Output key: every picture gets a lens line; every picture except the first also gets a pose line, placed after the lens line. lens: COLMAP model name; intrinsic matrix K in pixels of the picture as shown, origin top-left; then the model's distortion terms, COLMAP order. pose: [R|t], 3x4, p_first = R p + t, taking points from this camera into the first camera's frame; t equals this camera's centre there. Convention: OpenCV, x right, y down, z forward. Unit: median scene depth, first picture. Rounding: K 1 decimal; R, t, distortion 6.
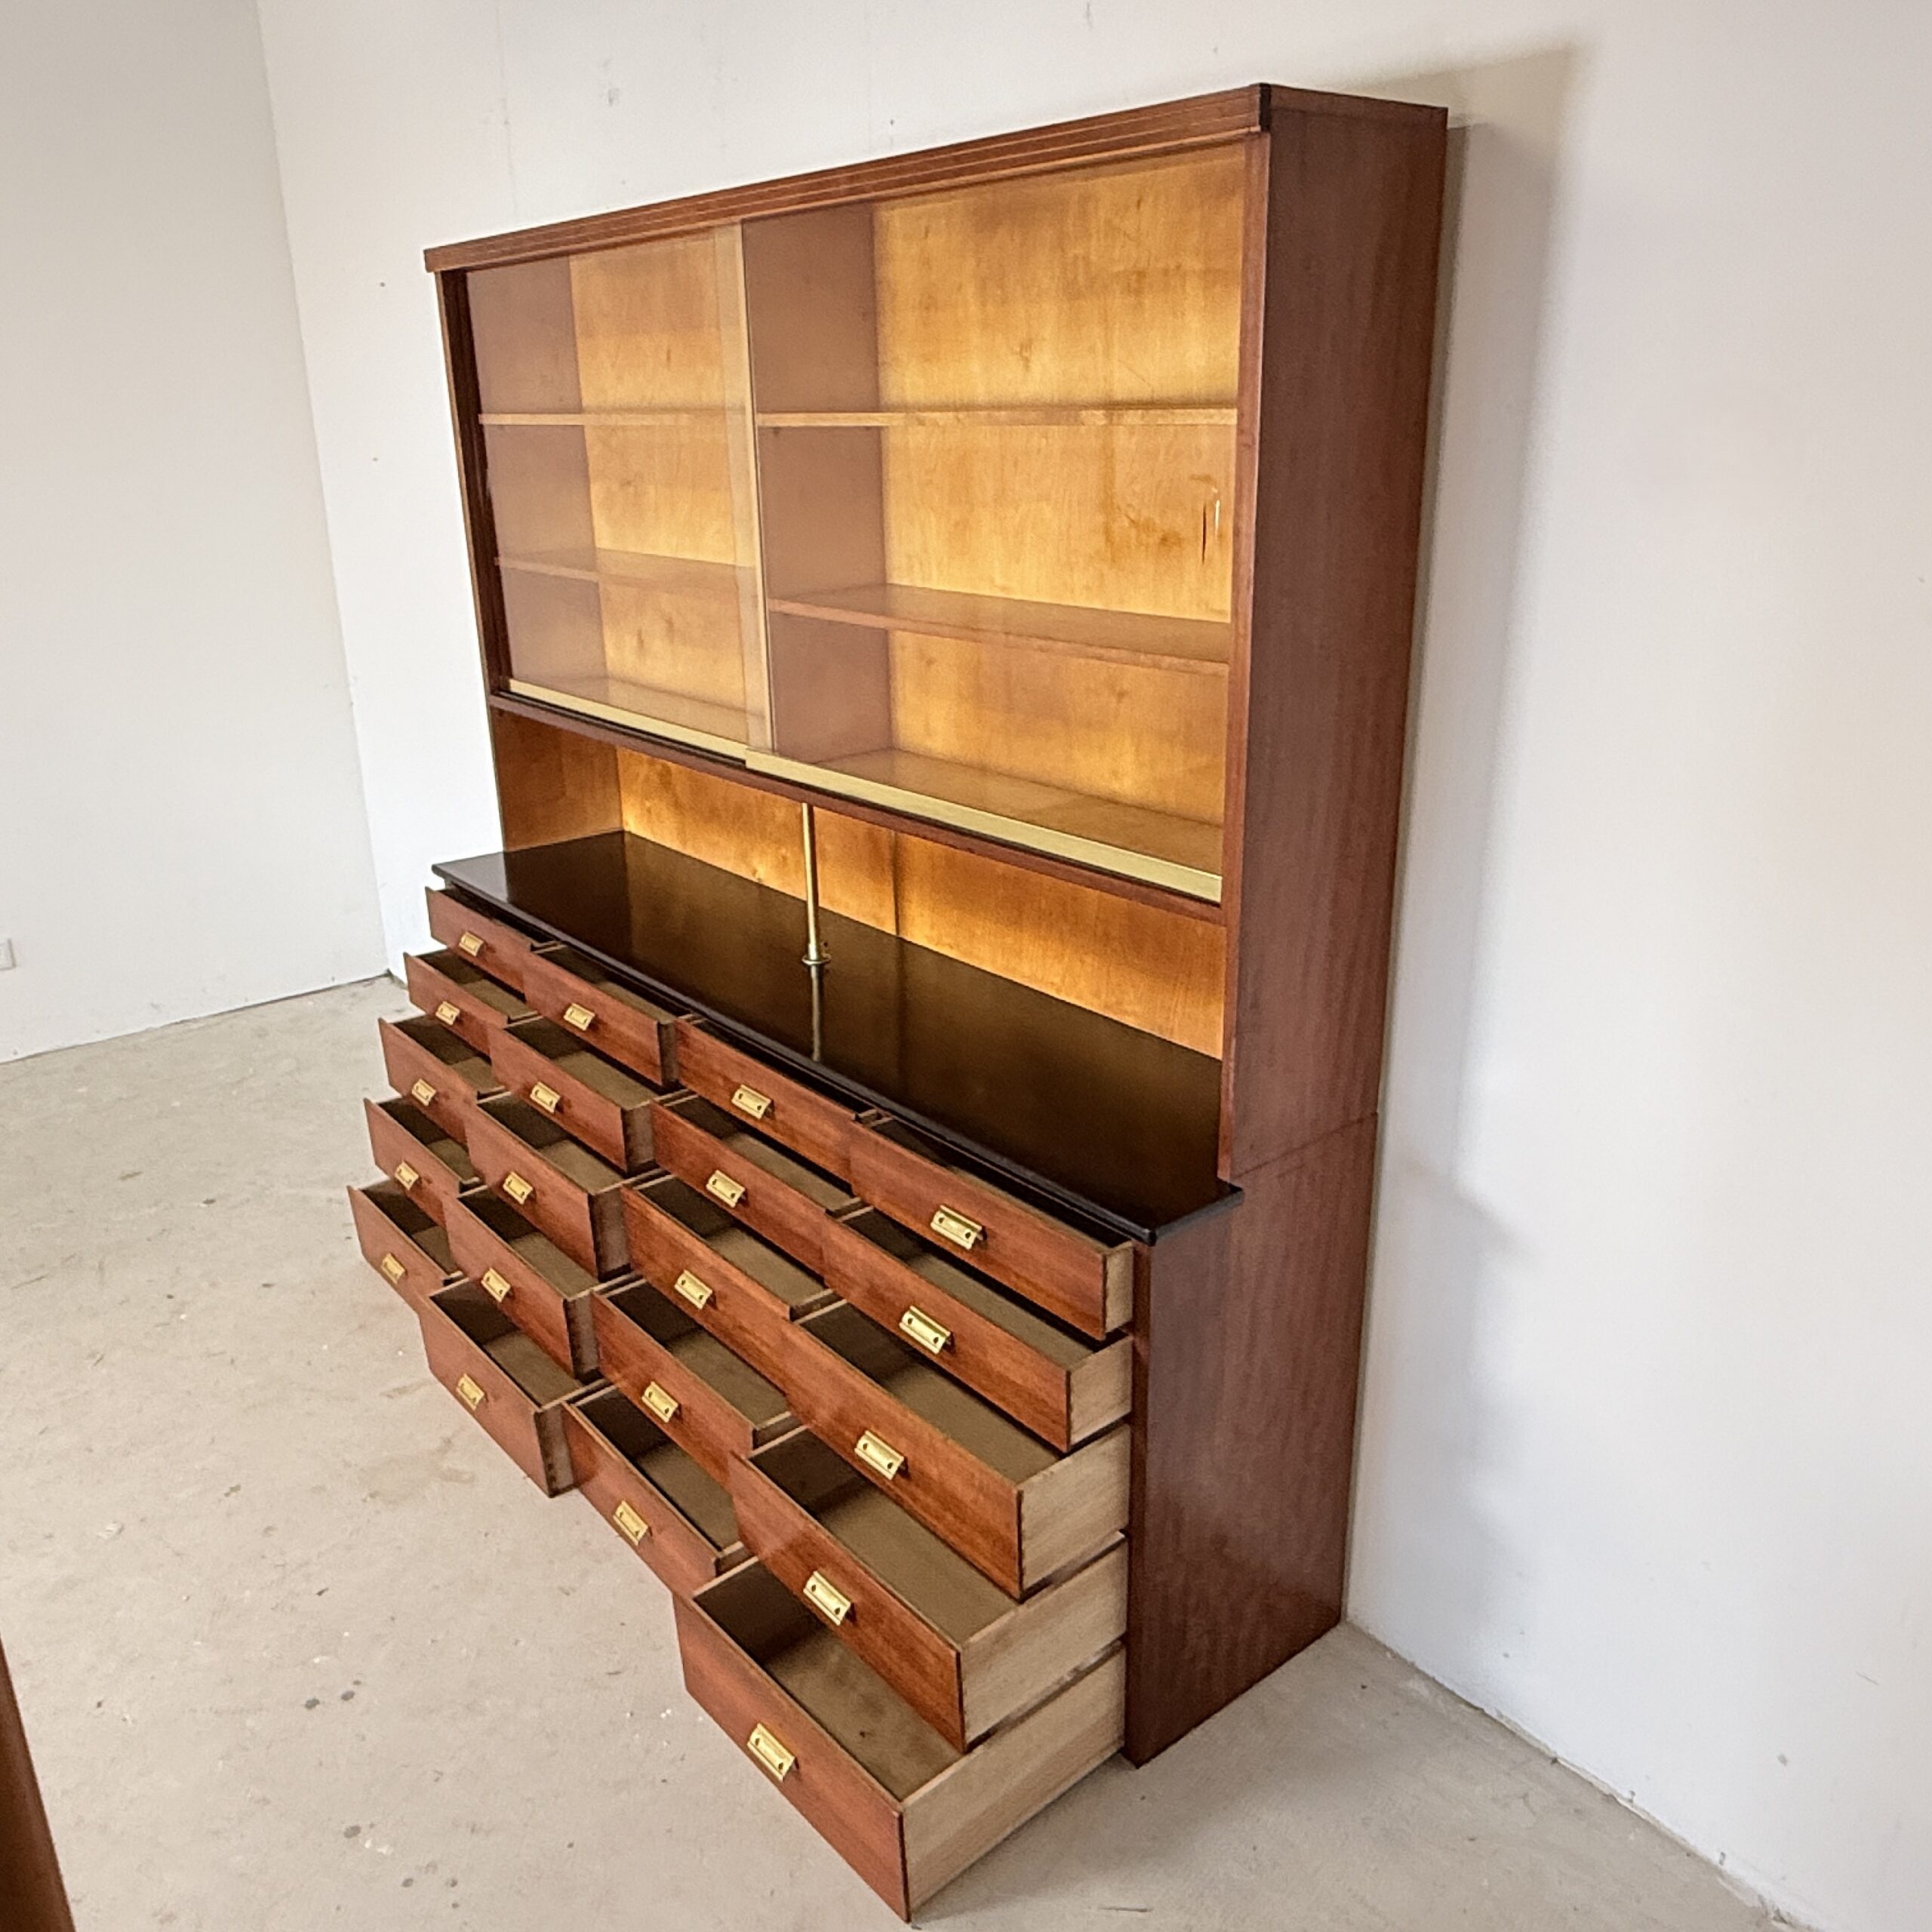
lens RADIAL K [[1612.0, 0, 966.0], [0, 1612.0, 966.0], [0, 0, 1]] dist [-0.003632, 0.005611]
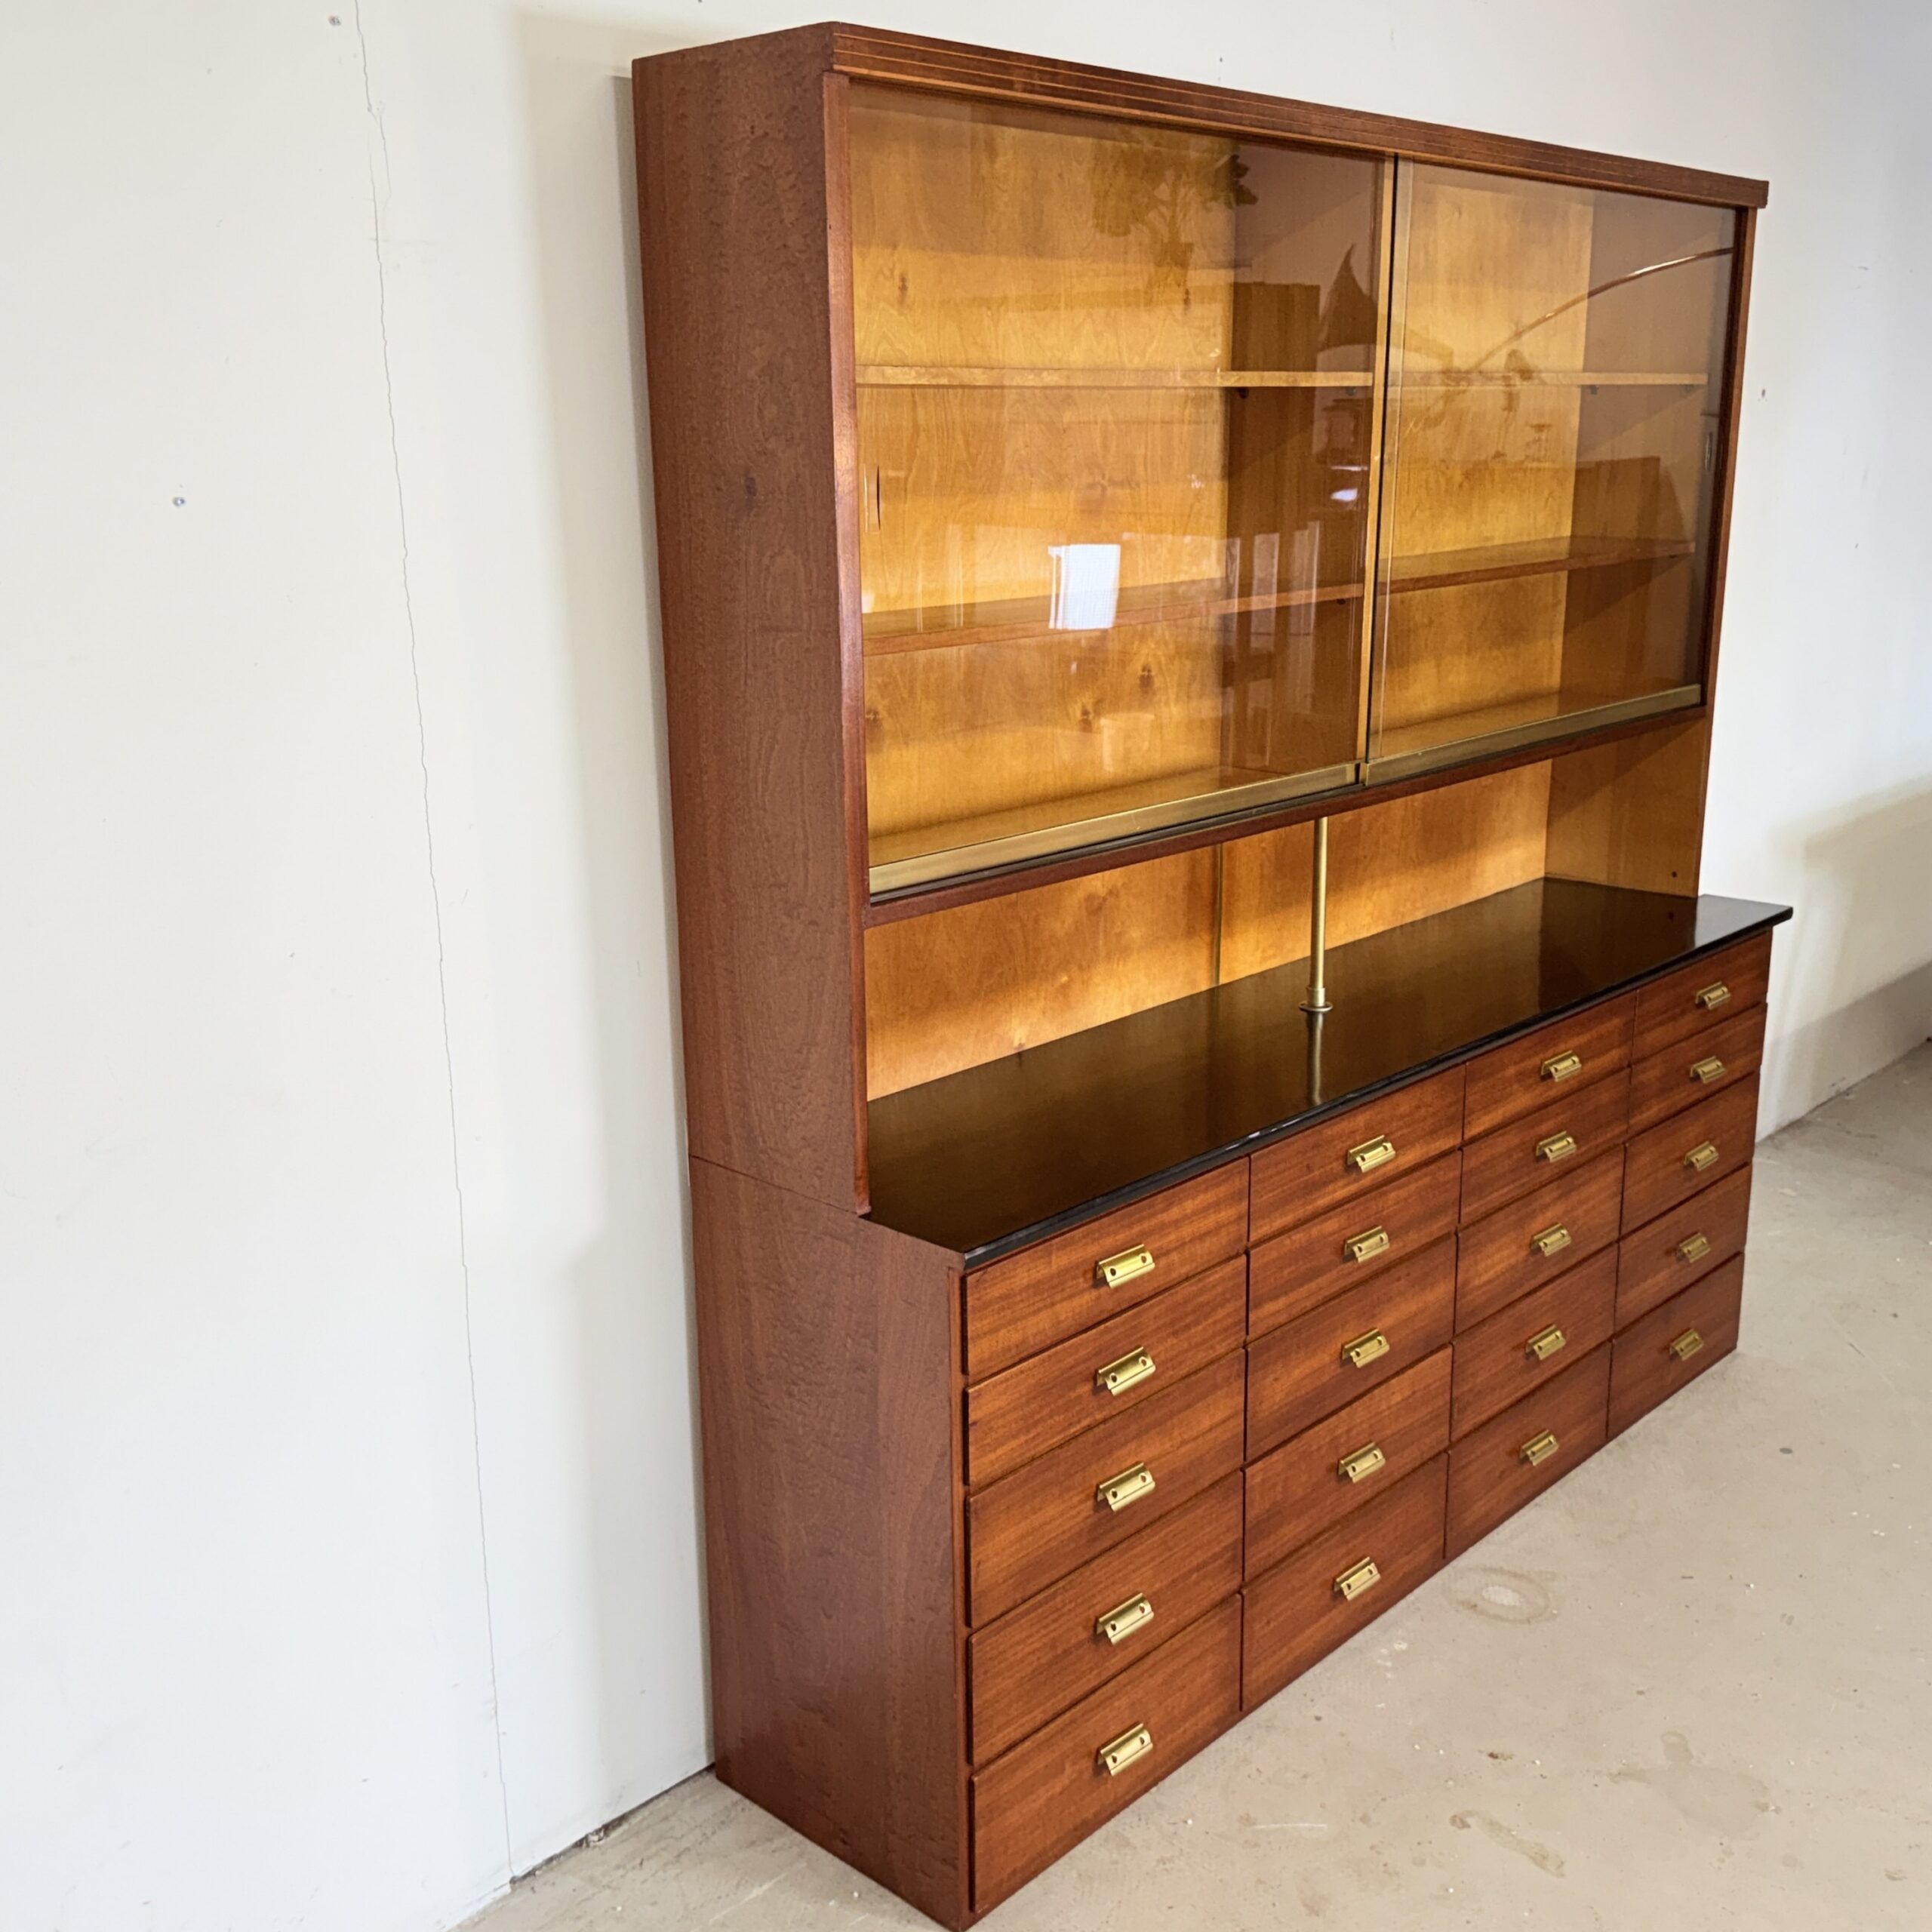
lens RADIAL K [[2039.9, 0, 966.0], [0, 2039.9, 966.0], [0, 0, 1]] dist [0.193454, -0.331107]
pose [[-0.124104, -0.233894, 0.964309, -1.295882], [0.342152, 0.902133, 0.262847, -0.434461], [-0.931413, 0.362560, -0.031931, 1.387625]]
